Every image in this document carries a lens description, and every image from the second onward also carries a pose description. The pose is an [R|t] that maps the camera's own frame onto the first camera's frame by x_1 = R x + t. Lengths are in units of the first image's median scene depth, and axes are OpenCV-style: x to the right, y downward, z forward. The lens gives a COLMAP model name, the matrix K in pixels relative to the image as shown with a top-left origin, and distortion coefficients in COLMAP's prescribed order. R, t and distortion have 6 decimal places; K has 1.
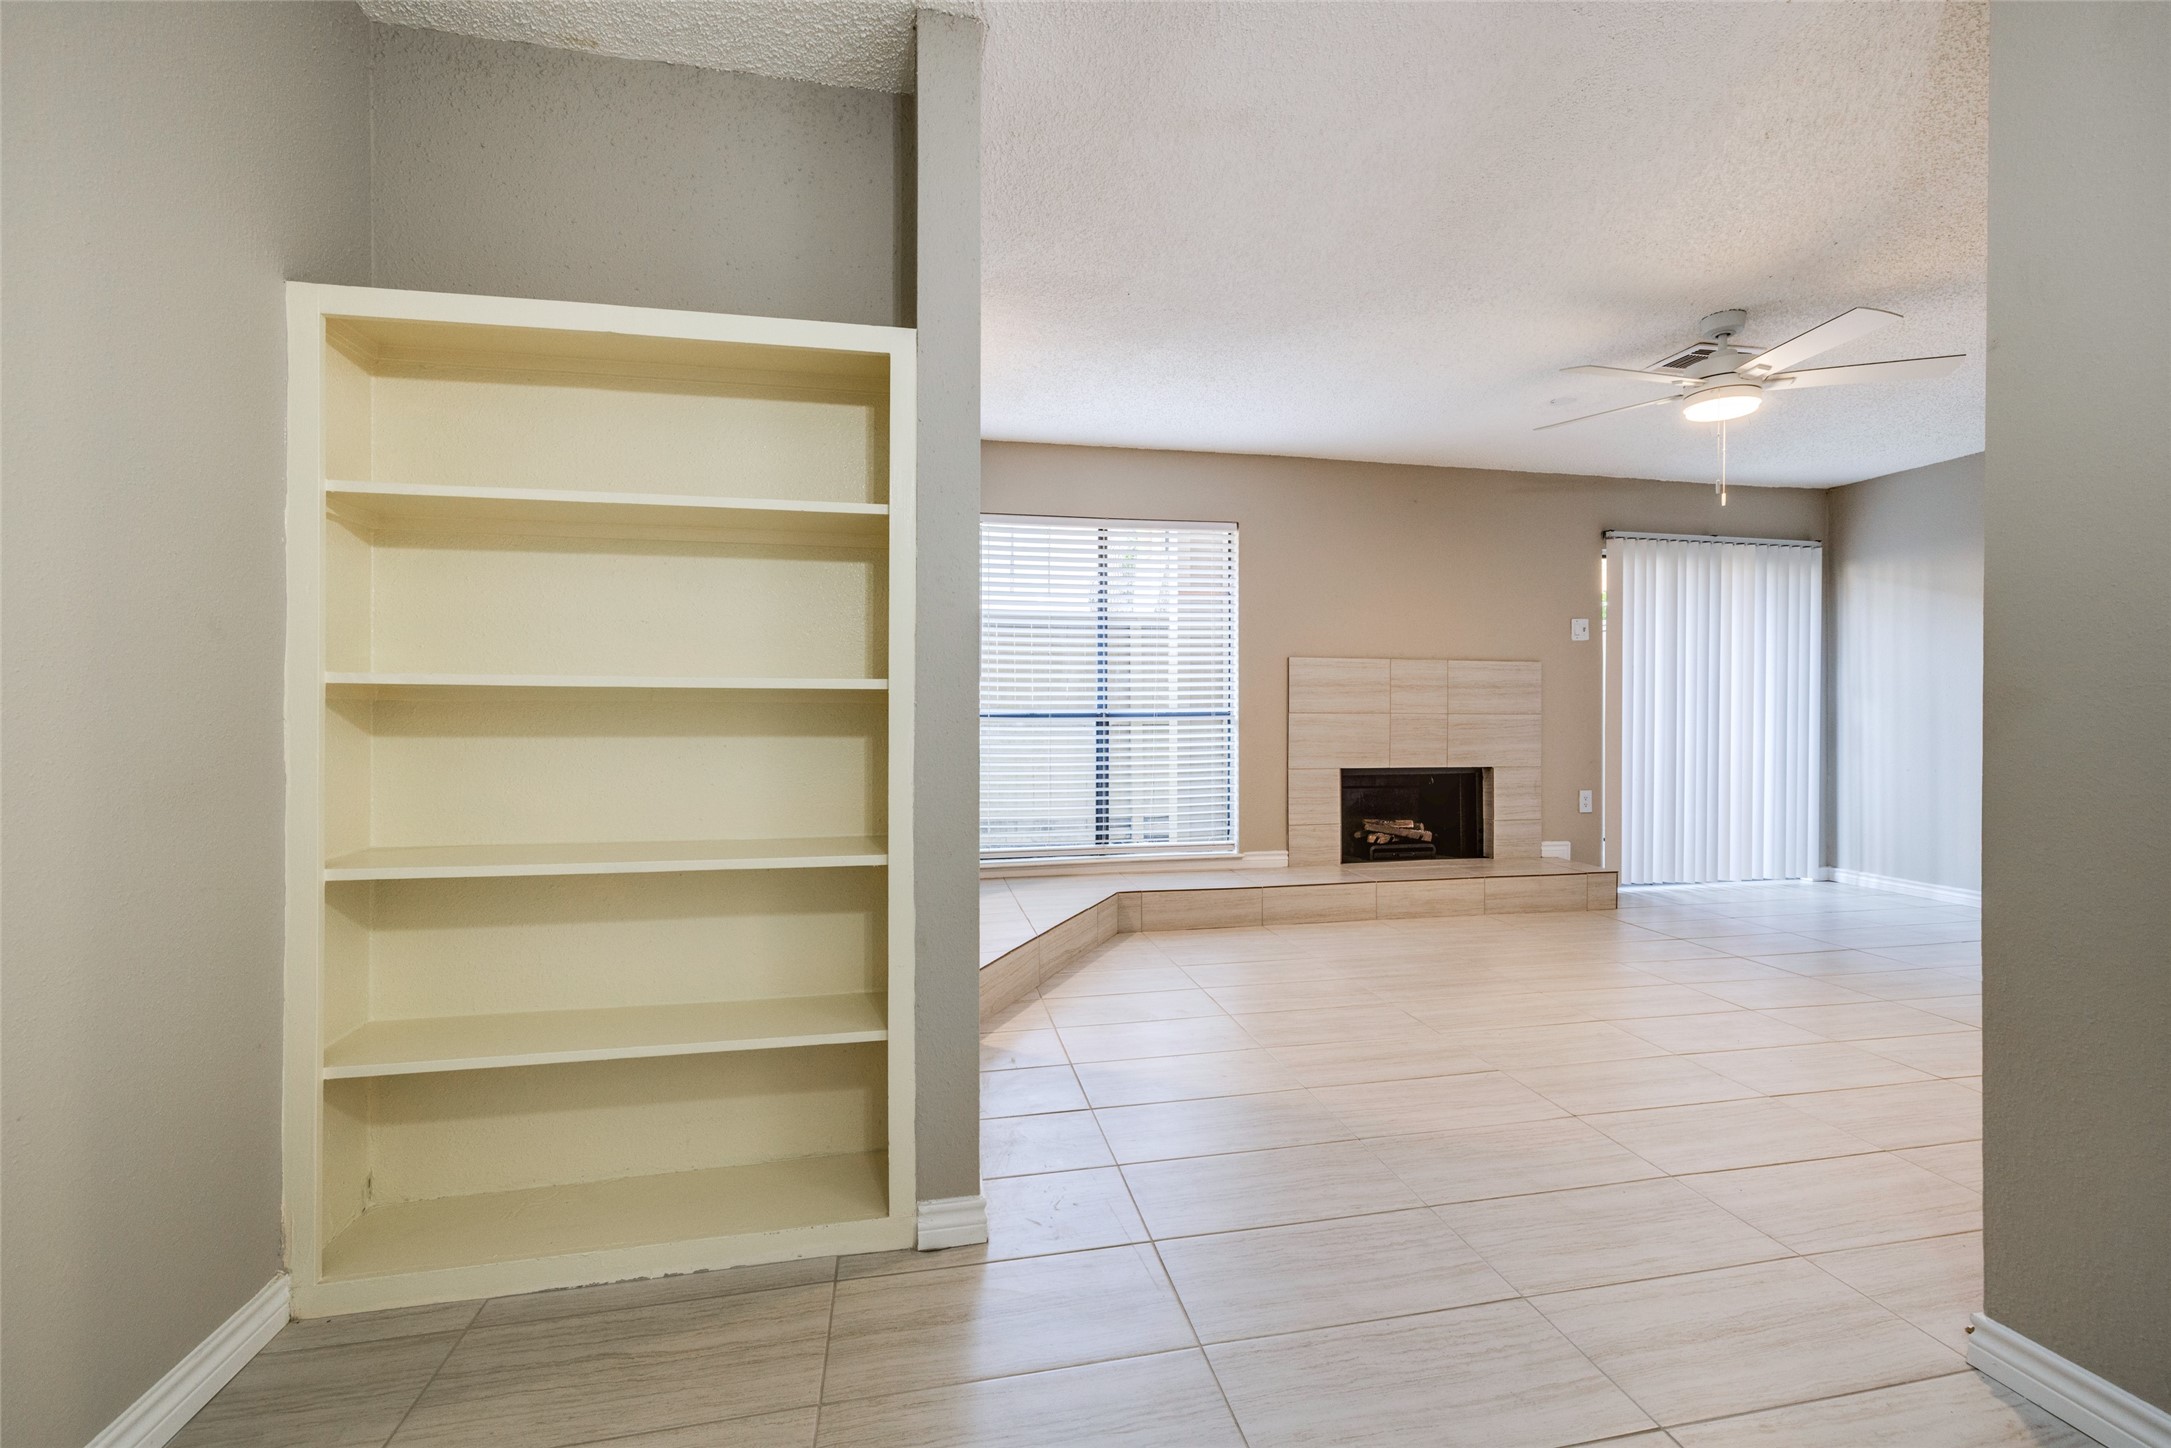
lens RADIAL K [[923.9, 0, 1085.5], [0, 923.9, 724.0], [0, 0, 1]] dist [-0.002604, -0.000134]
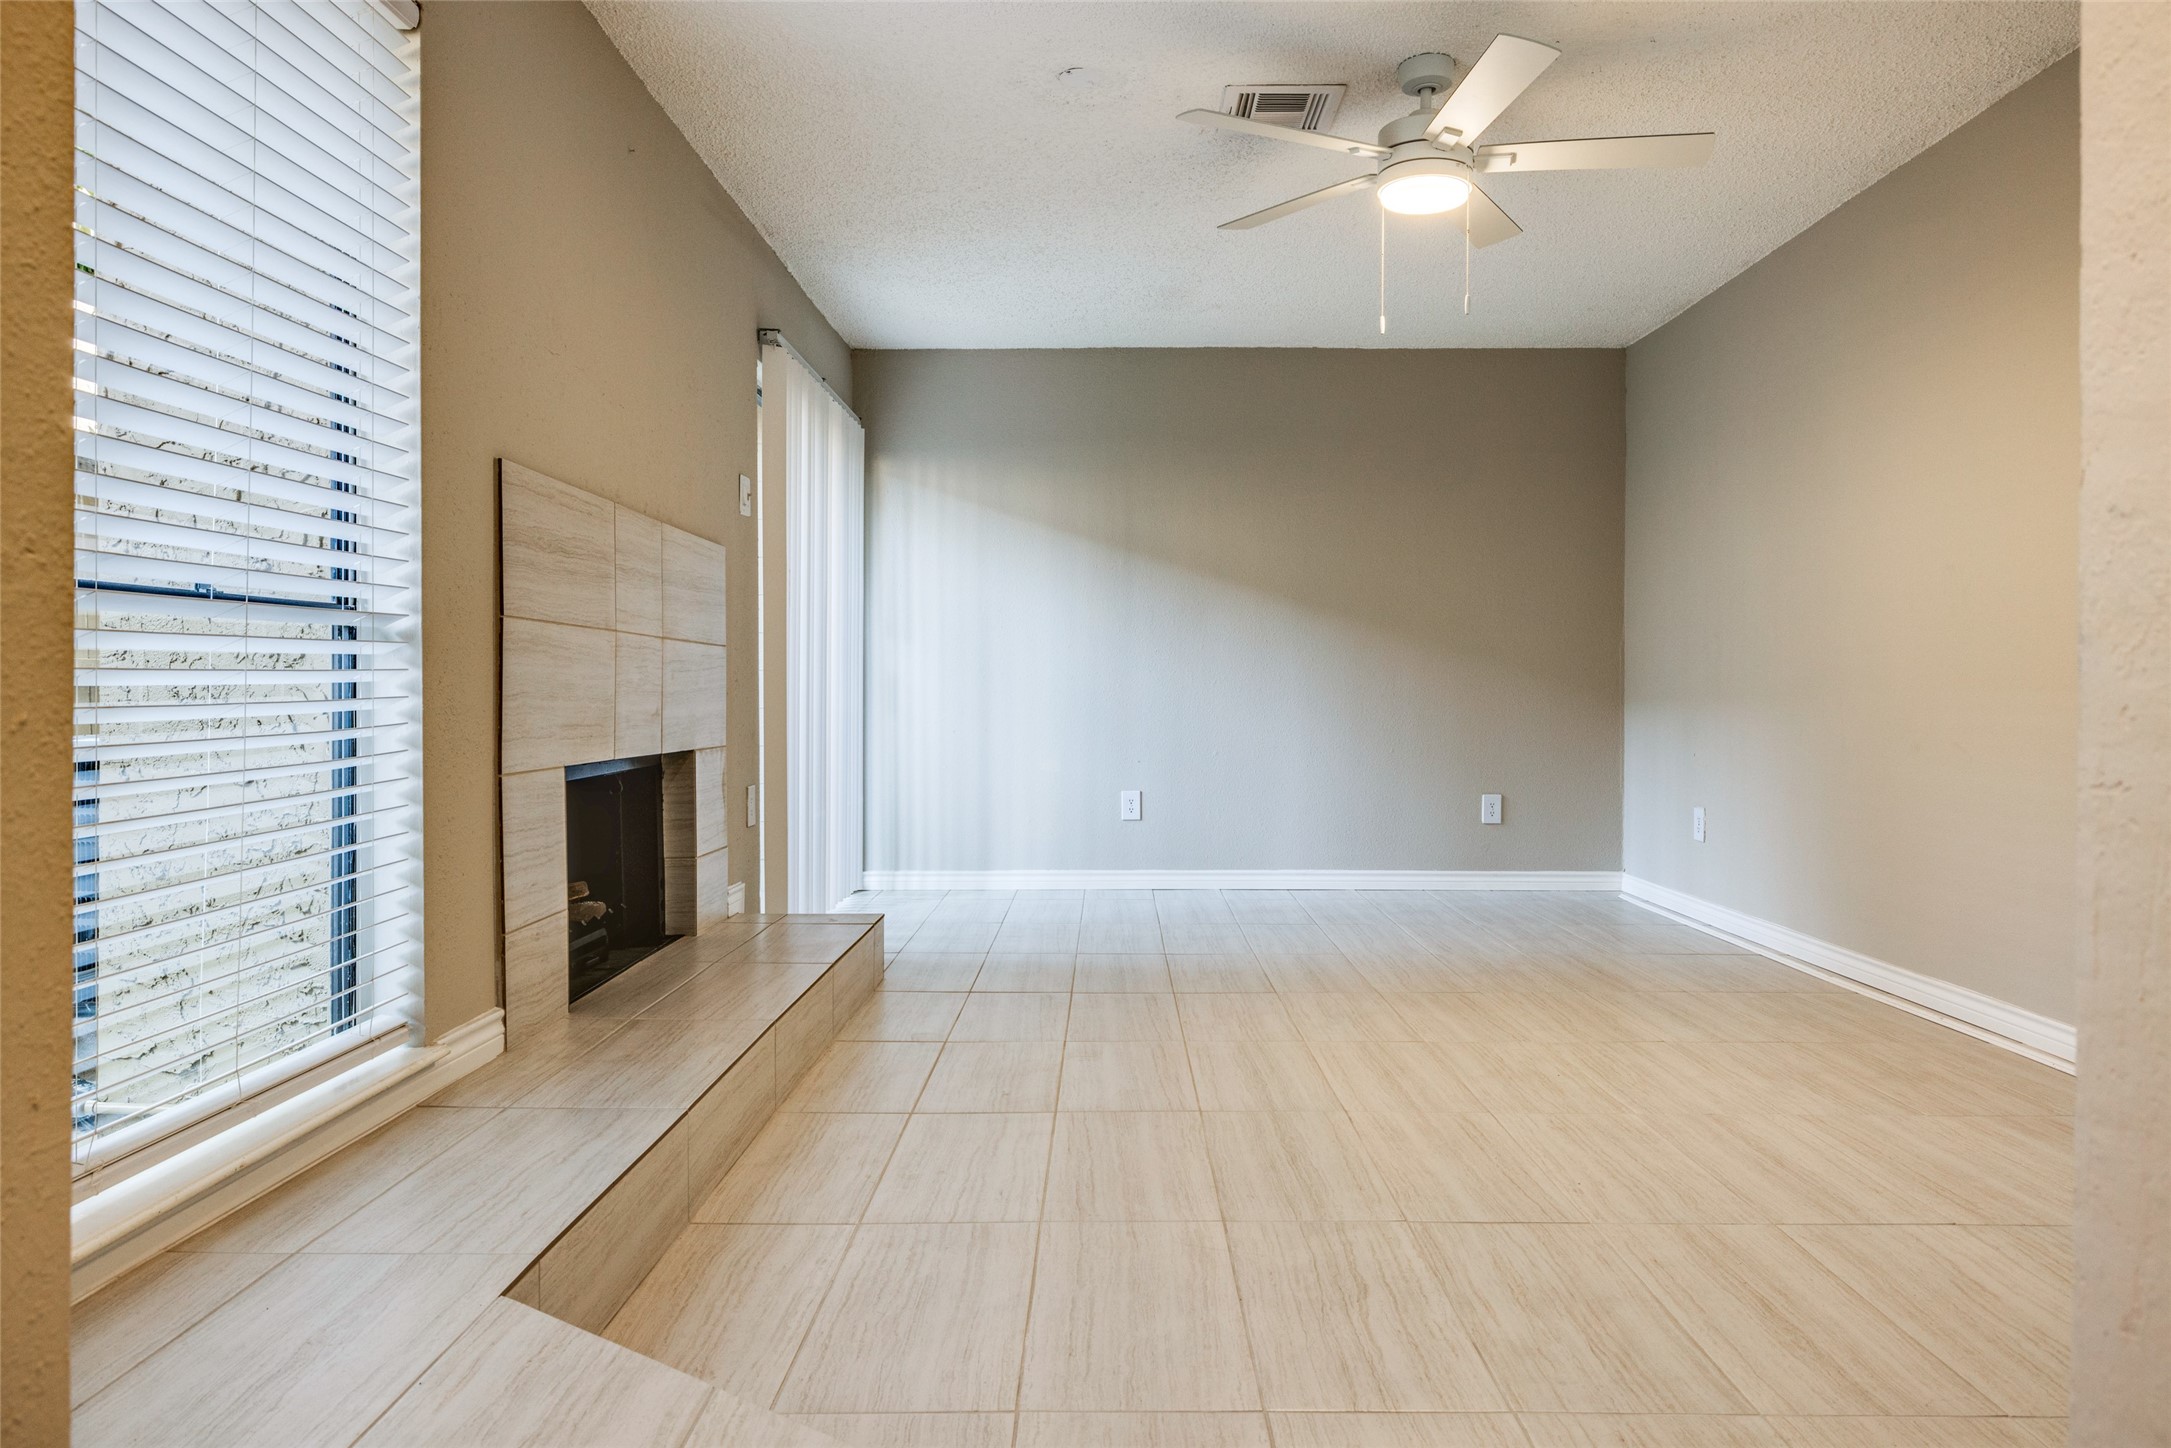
lens RADIAL K [[1398.6, 0, 1113.7], [0, 1398.6, 687.4], [0, 0, 1]] dist [-0.005629, -0.001748]
pose [[0.193877, 0.001619, 0.981025, -0.253254], [0.018222, 0.999820, -0.005251, 0.021937], [-0.980857, 0.018894, 0.193813, 0.652556]]
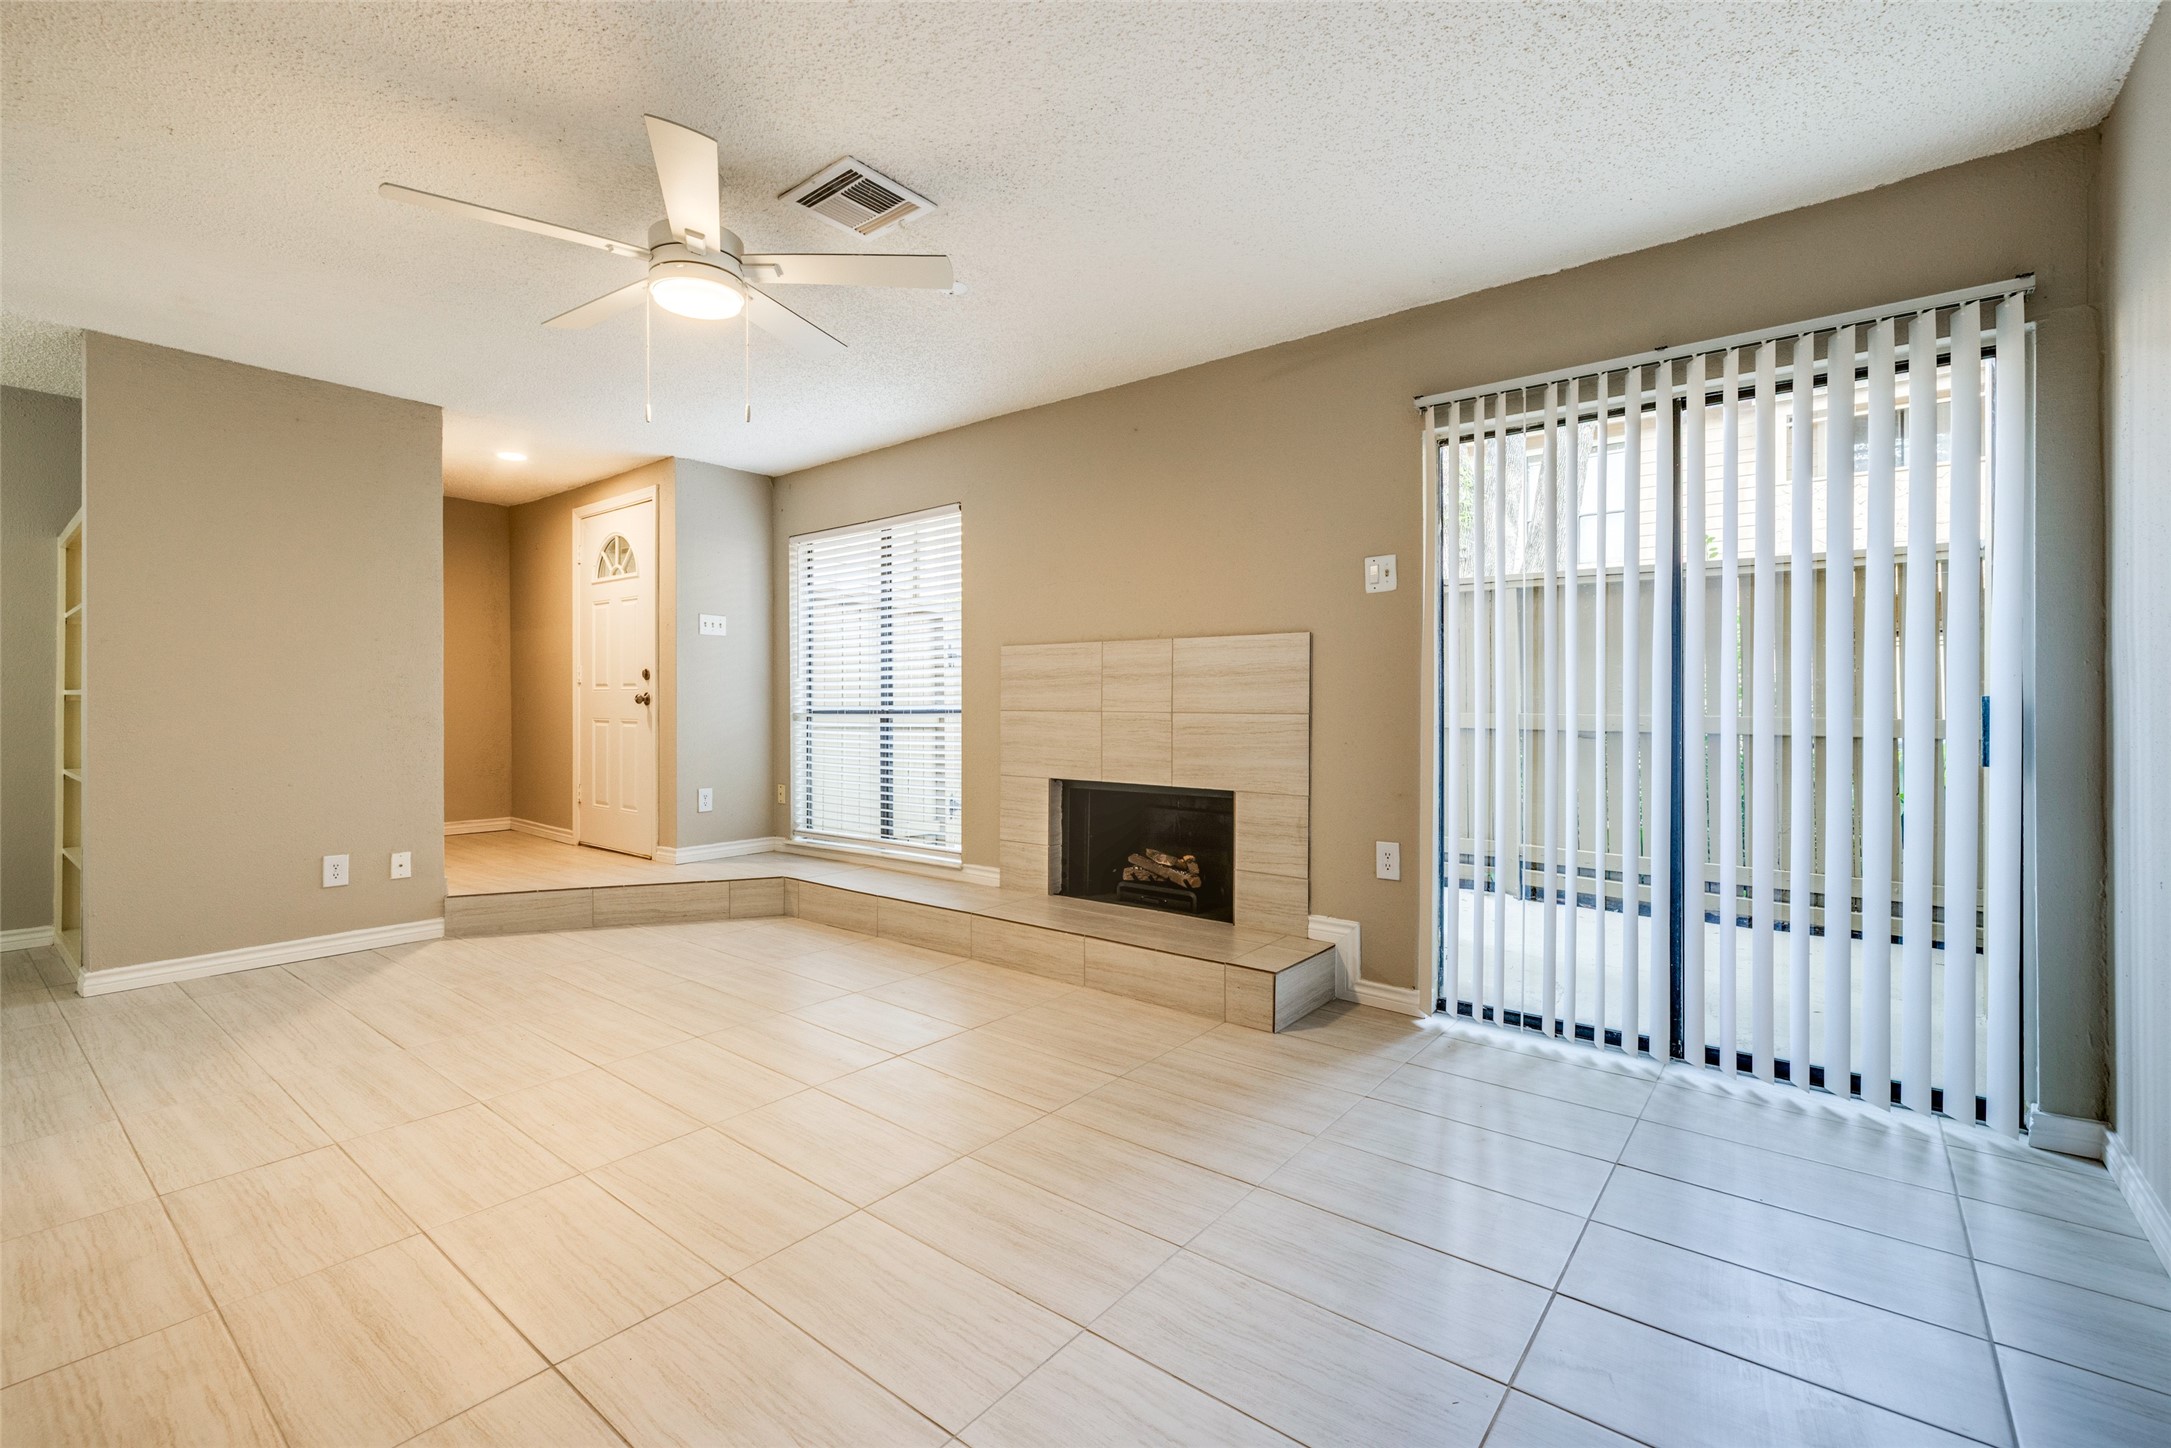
lens RADIAL K [[951.1, 0, 1088.7], [0, 951.1, 719.9], [0, 0, 1]] dist [-0.001469, 0.000091]
pose [[0.637419, 0.010962, -0.770440, 0.941494], [-0.013908, 0.999900, 0.002720, -0.006522], [0.770392, 0.008981, 0.637507, 0.482929]]
